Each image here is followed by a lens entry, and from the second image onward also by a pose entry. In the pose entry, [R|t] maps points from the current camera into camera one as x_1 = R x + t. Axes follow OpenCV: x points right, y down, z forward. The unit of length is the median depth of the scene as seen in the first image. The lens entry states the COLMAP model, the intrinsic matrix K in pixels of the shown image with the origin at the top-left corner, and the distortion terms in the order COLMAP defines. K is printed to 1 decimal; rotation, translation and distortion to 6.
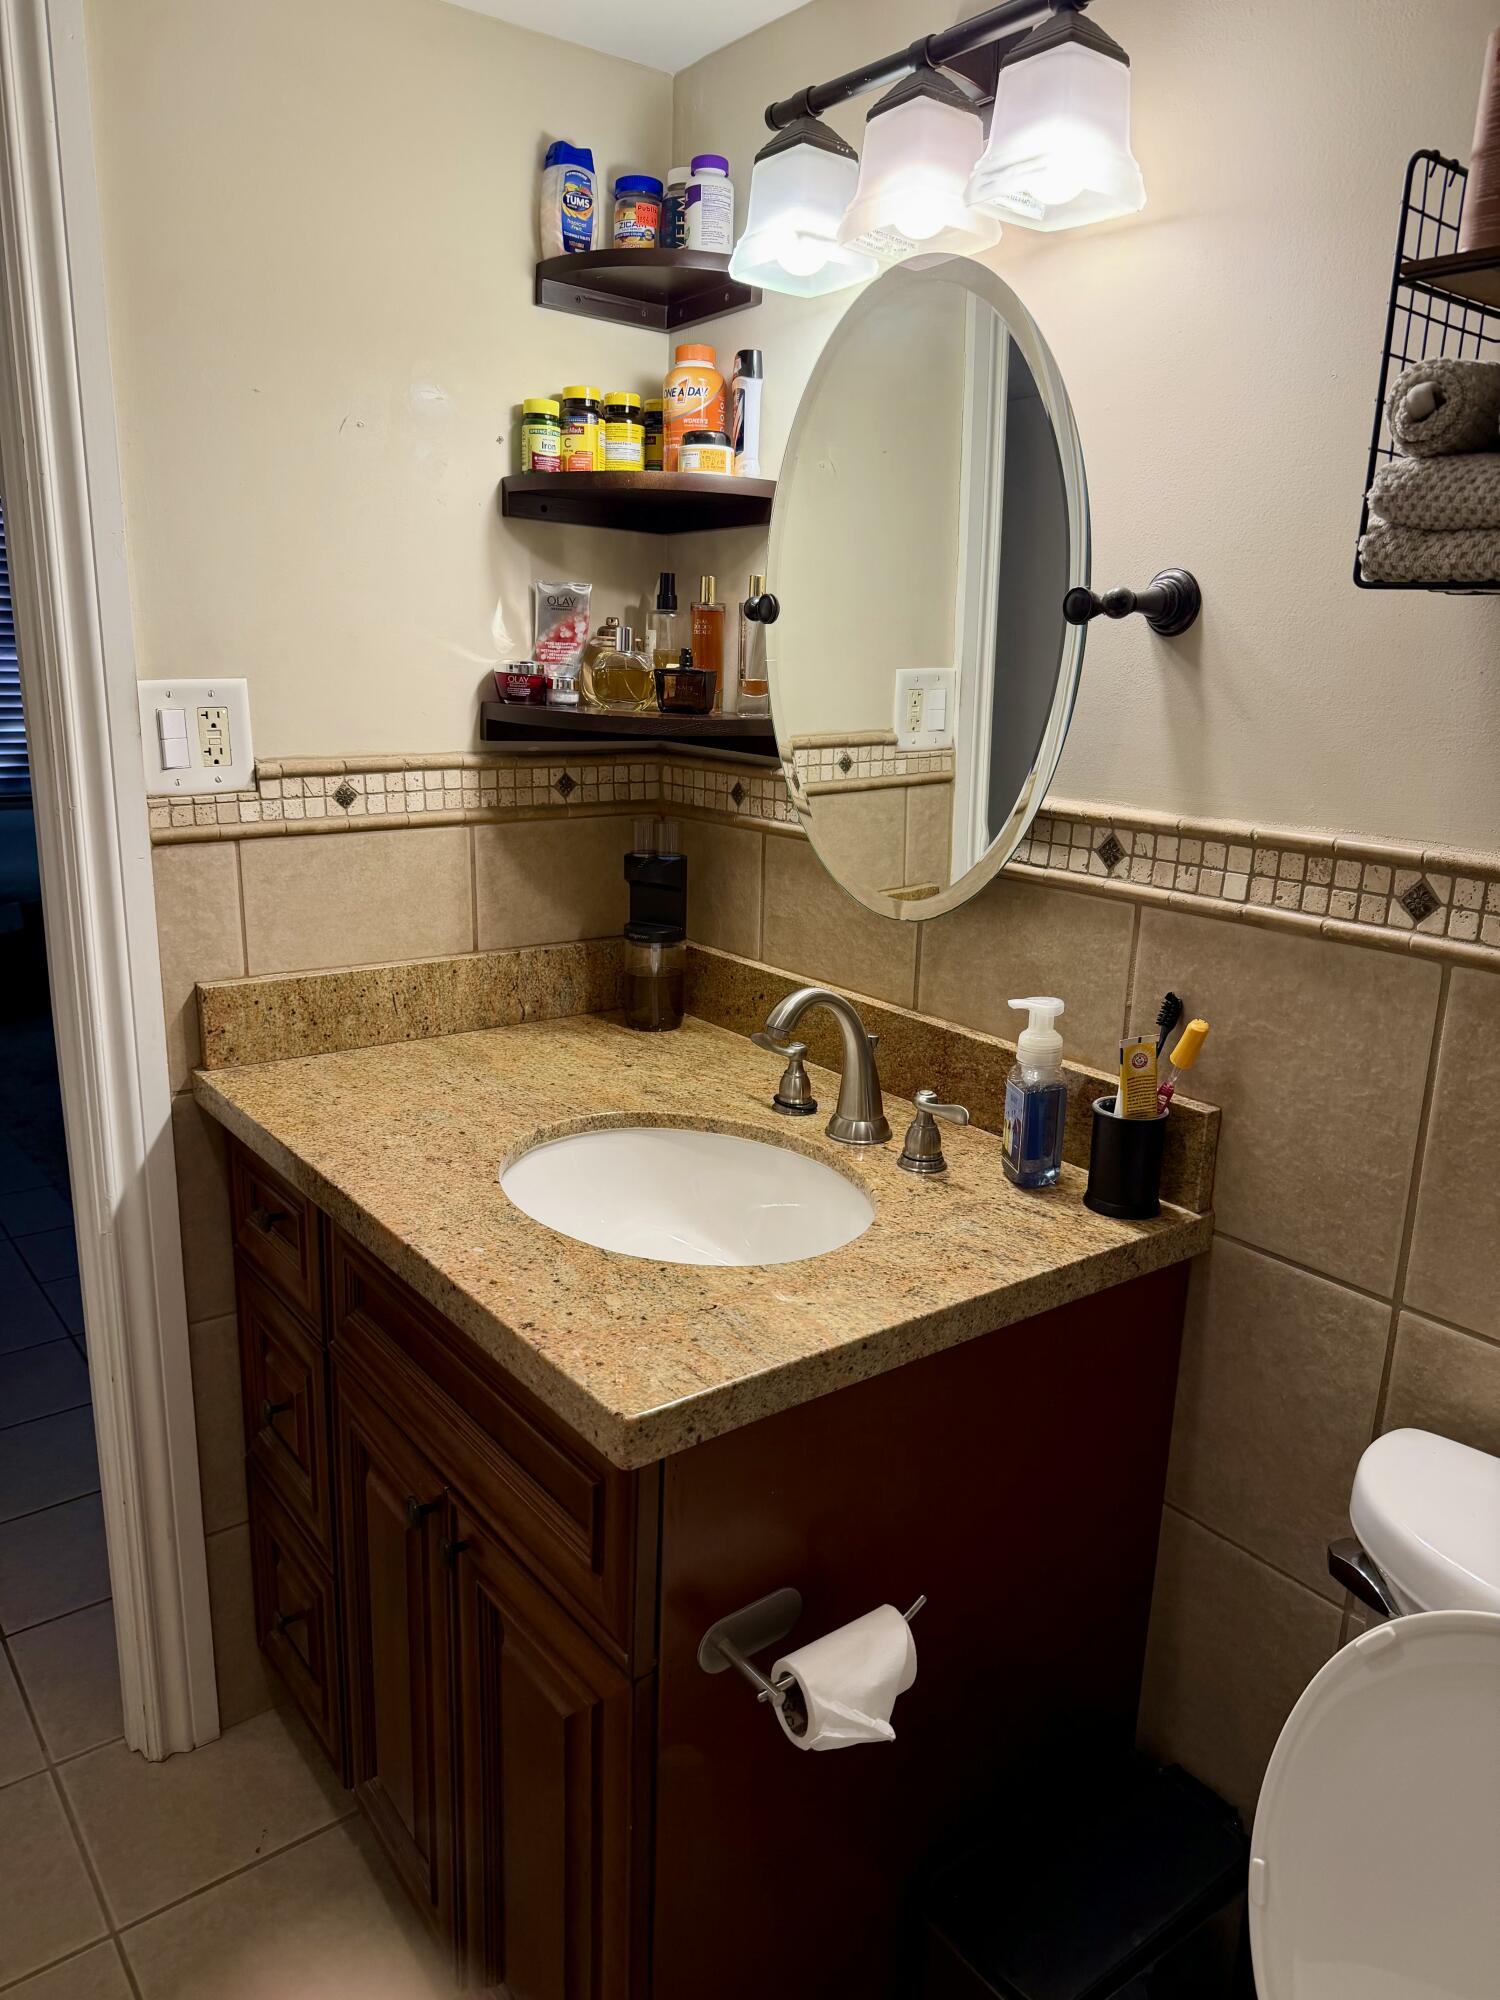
lens RADIAL K [[1406.0, 0, 729.9], [0, 1406.0, 997.7], [0, 0, 1]] dist [0.056372, -0.072713]
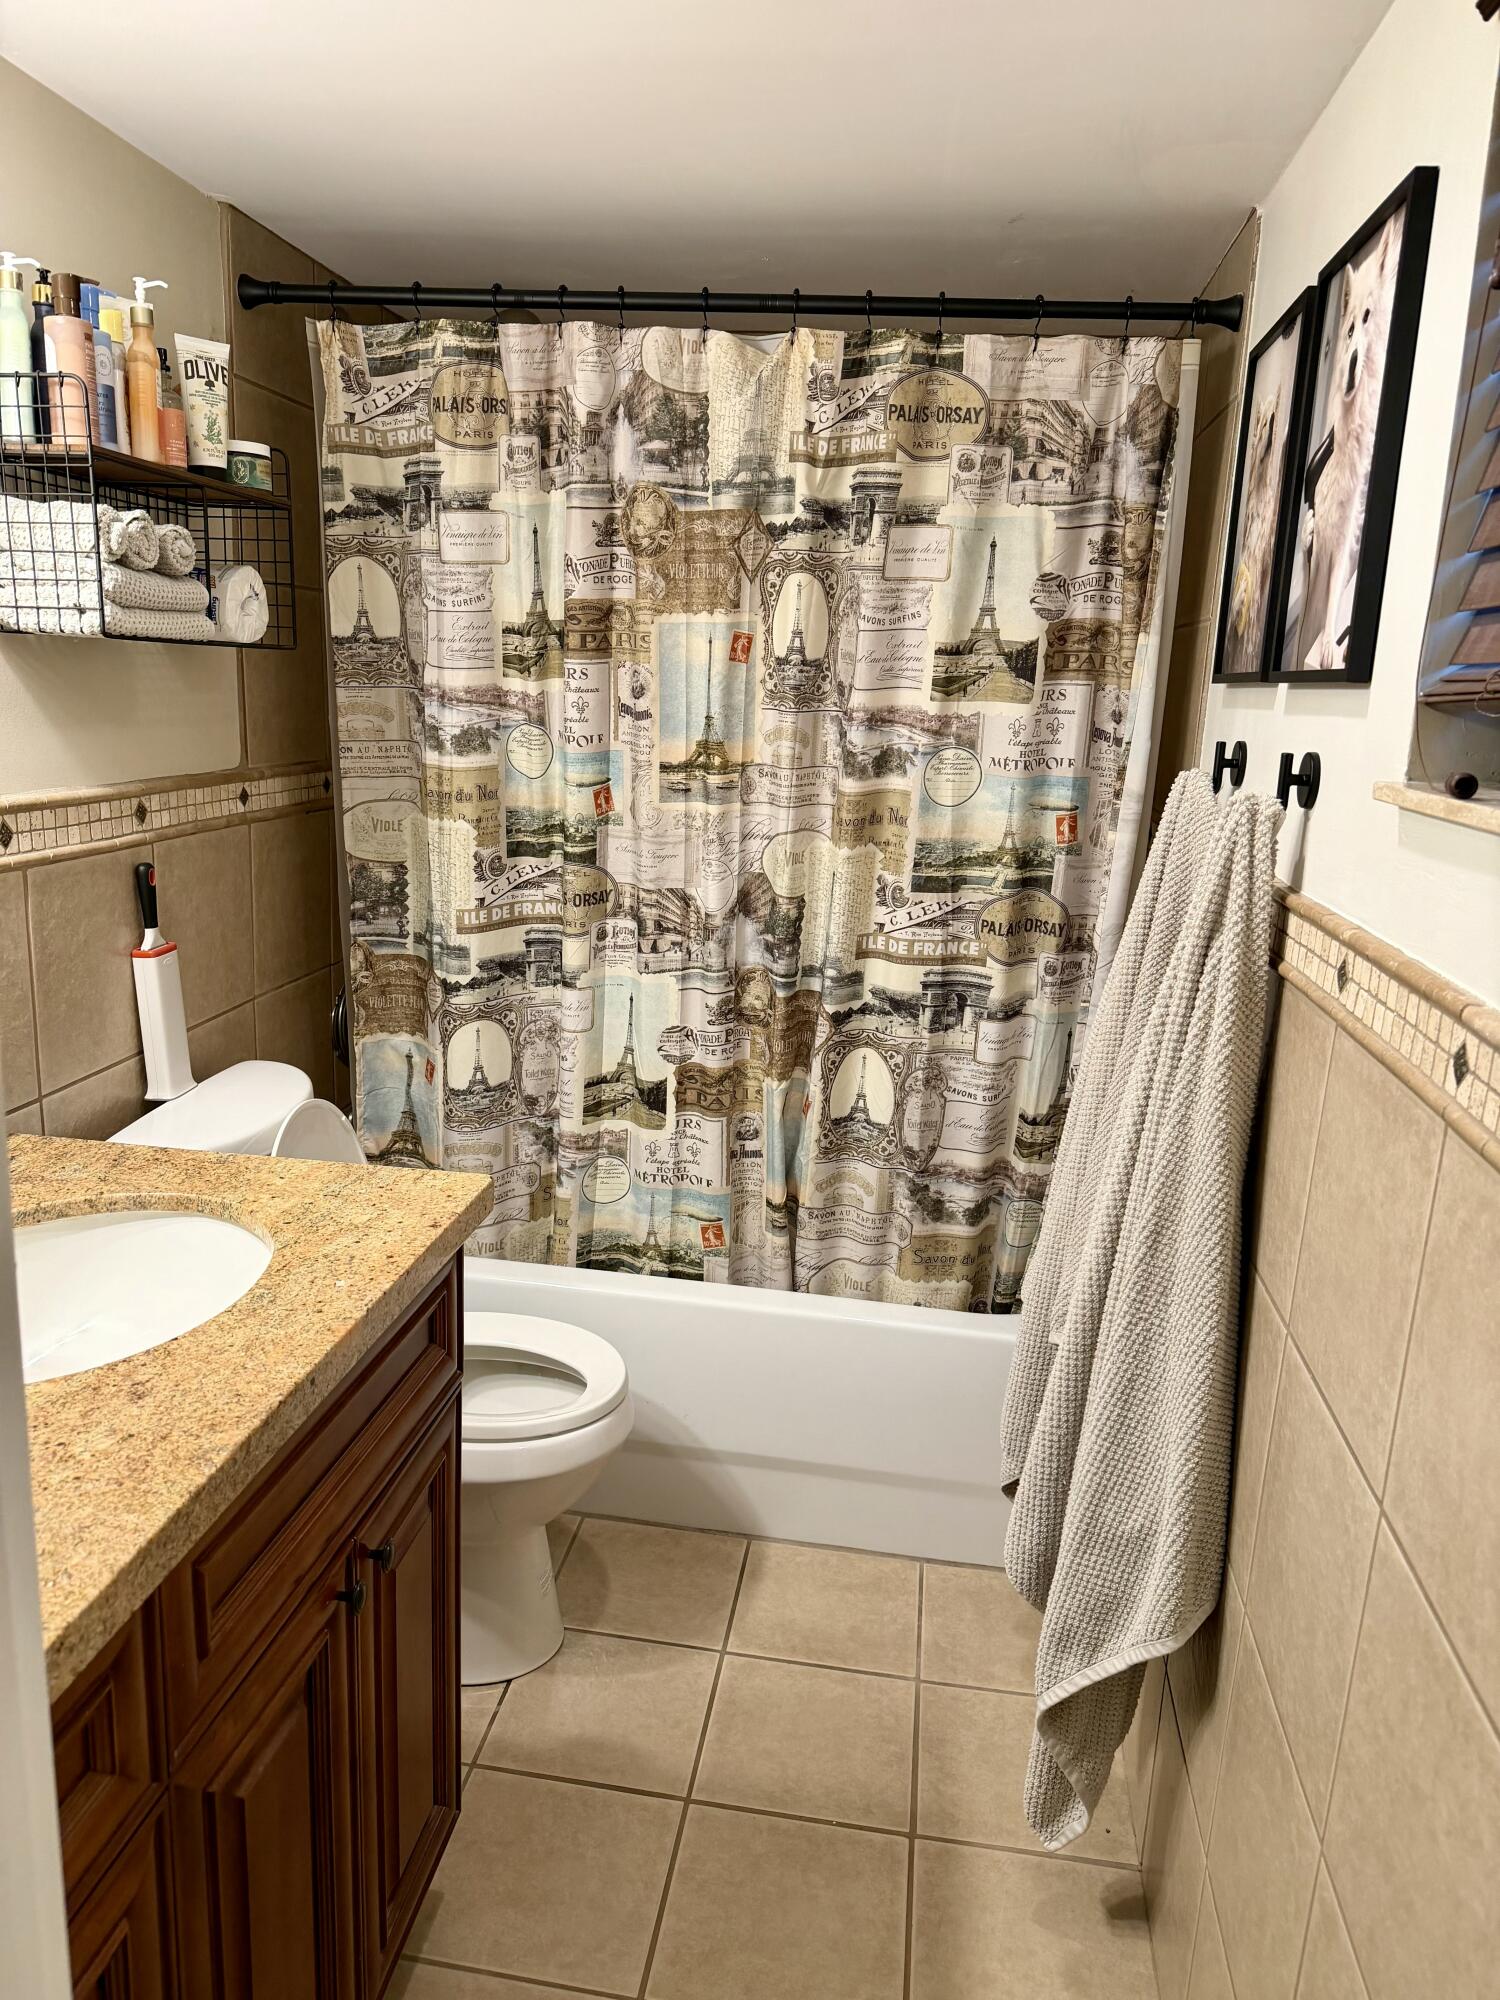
lens RADIAL K [[1406.0, 0, 754.1], [0, 1406.0, 993.2], [0, 0, 1]] dist [0.056372, -0.072713]
pose [[-0.713150, -0.208209, 0.669377, -0.973779], [0.102949, 0.913414, 0.393798, -0.370988], [-0.693411, 0.349749, -0.629966, 1.264553]]
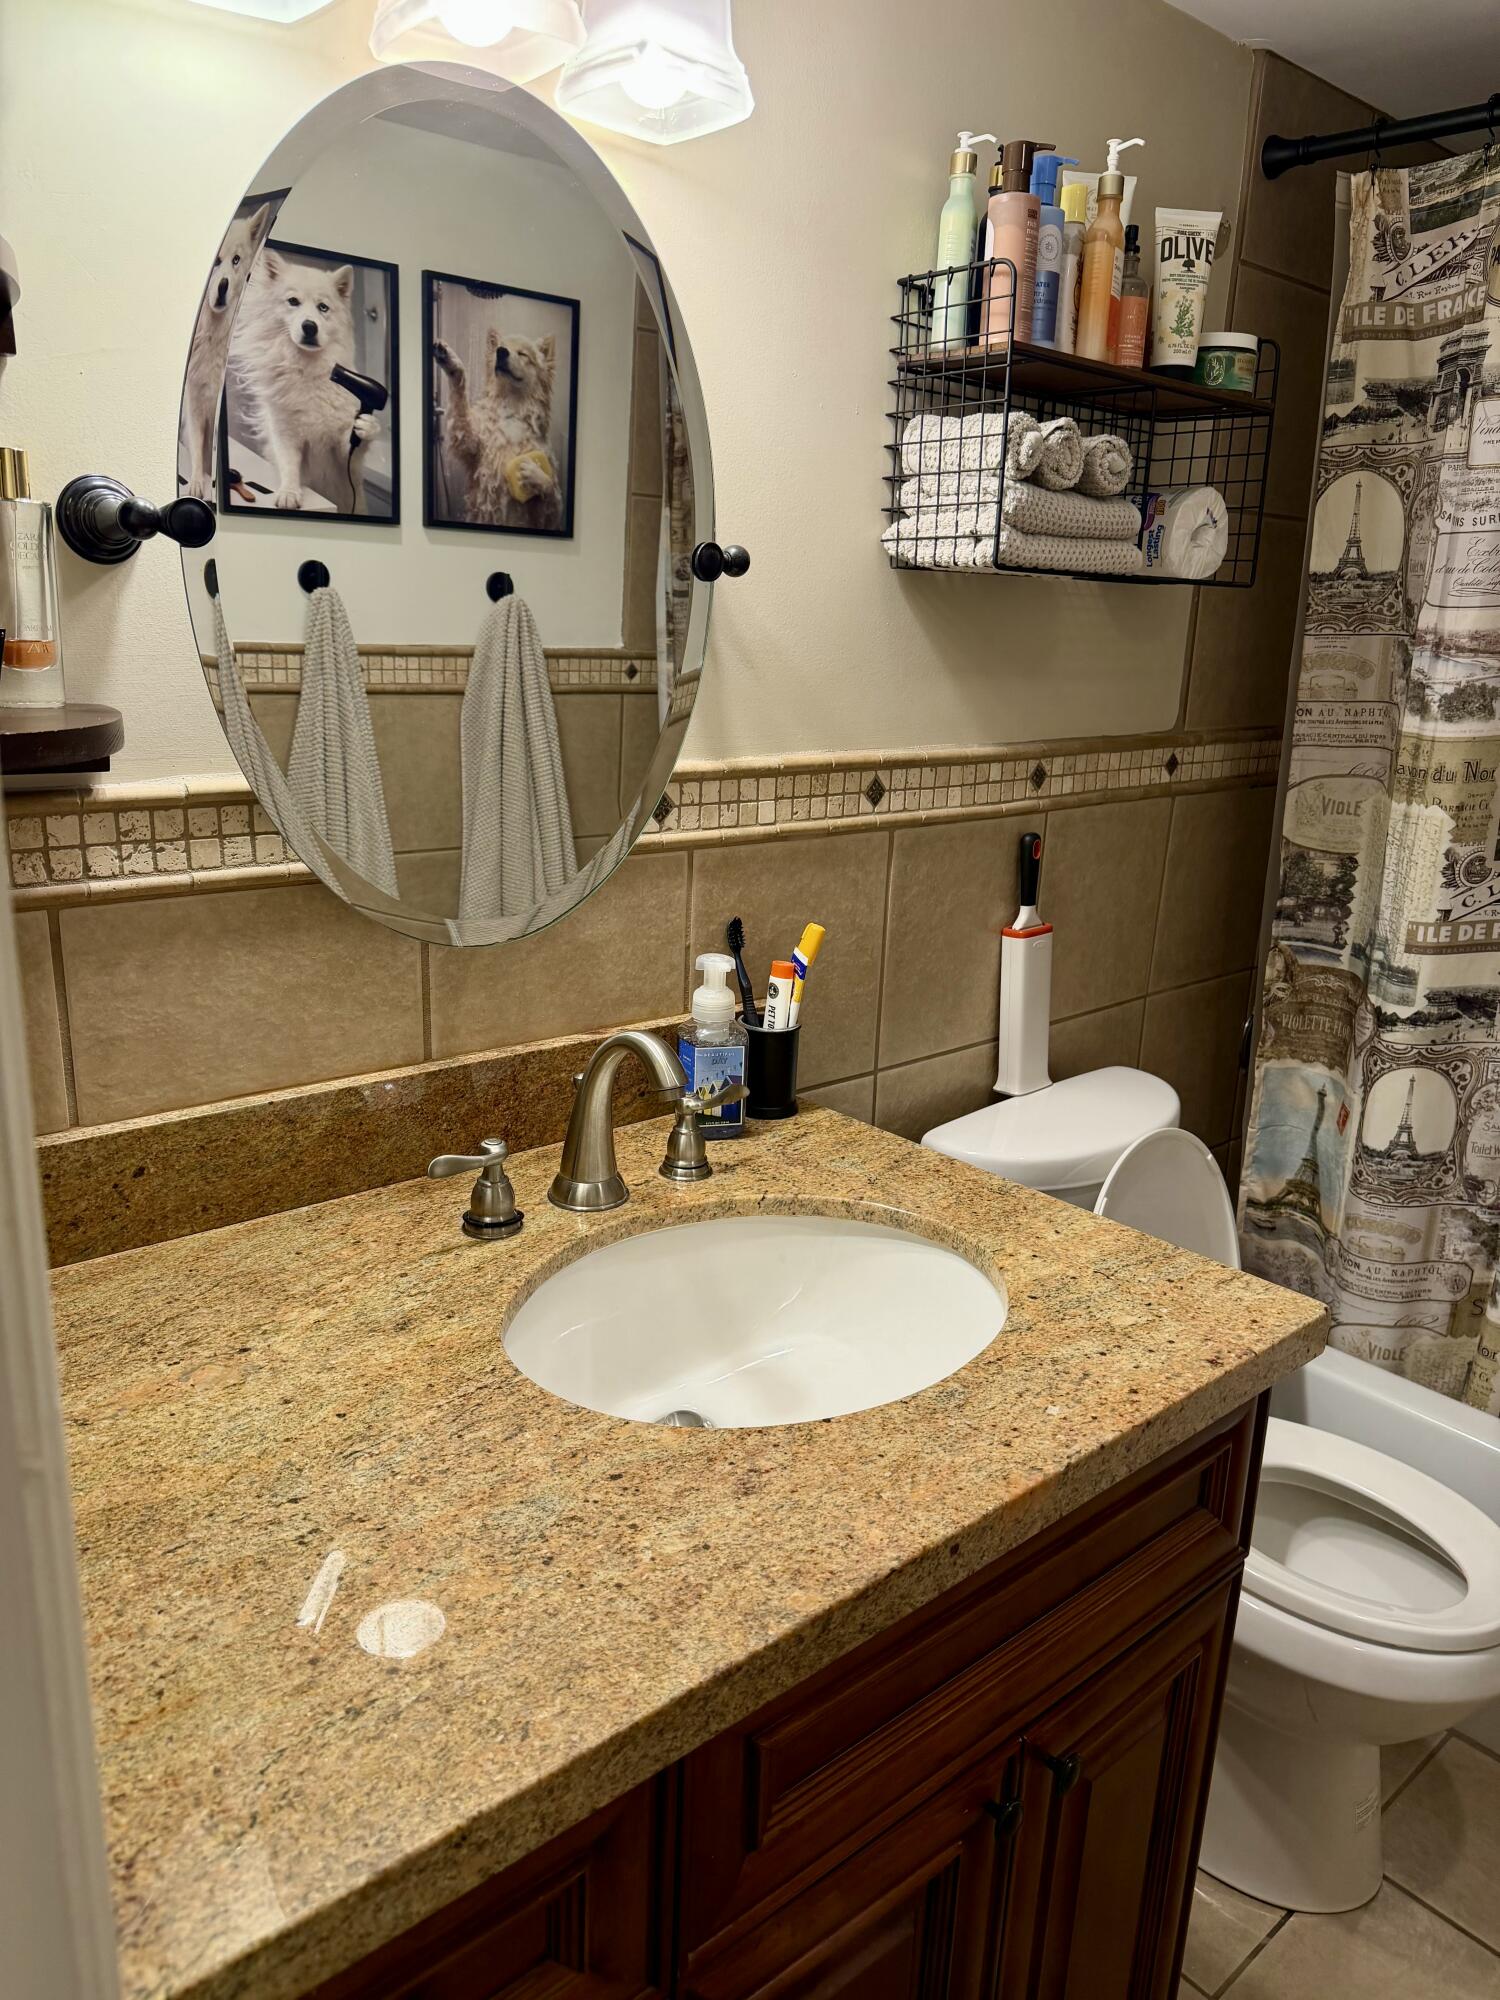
lens RADIAL K [[1406.0, 0, 745.8], [0, 1406.0, 1010.6], [0, 0, 1]] dist [0.056372, -0.072713]
pose [[-0.086797, -0.297024, 0.950917, -0.776470], [0.199655, 0.929967, 0.308705, -0.280063], [-0.976014, 0.216650, -0.021416, 1.043405]]
